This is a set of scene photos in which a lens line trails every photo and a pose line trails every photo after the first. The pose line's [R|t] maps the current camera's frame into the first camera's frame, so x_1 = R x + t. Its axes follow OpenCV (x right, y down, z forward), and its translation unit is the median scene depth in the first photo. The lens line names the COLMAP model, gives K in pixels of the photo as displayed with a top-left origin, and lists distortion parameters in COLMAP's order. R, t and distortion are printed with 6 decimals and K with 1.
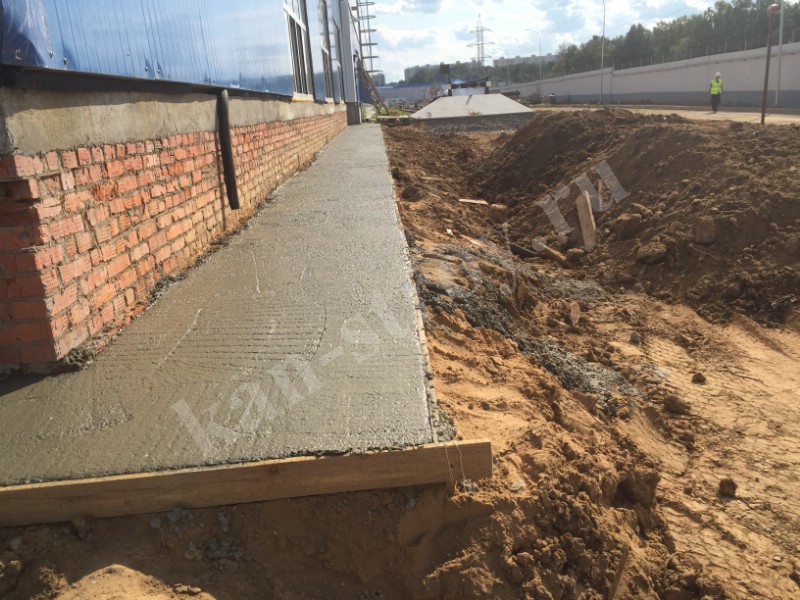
lens RADIAL K [[677.1, 0, 400.3], [0, 677.1, 298.2], [0, 0, 1]] dist [0.076112, -0.090160]
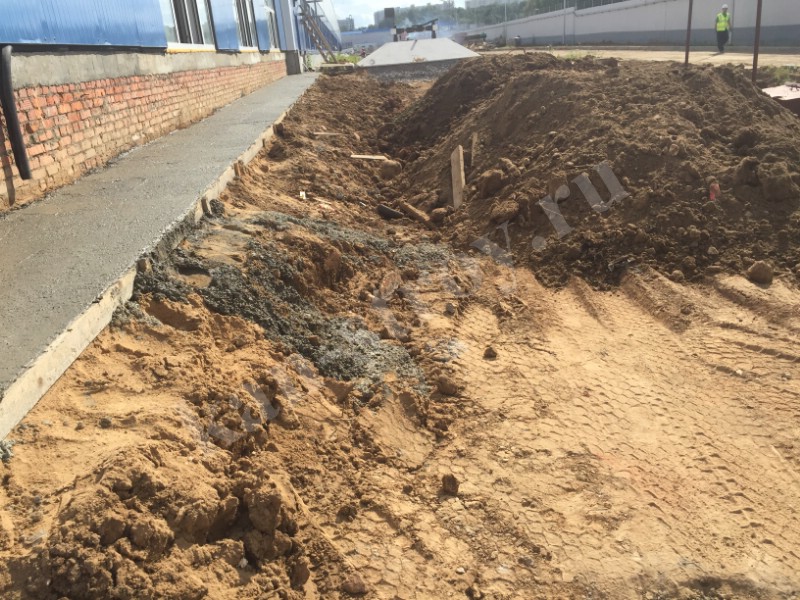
lens RADIAL K [[677.1, 0, 402.3], [0, 677.1, 298.6], [0, 0, 1]] dist [0.076112, -0.090160]
pose [[0.998882, -0.035473, 0.031257, 0.200250], [0.033130, 0.996816, 0.072527, -0.020570], [-0.033730, -0.071411, 0.996877, 0.055992]]
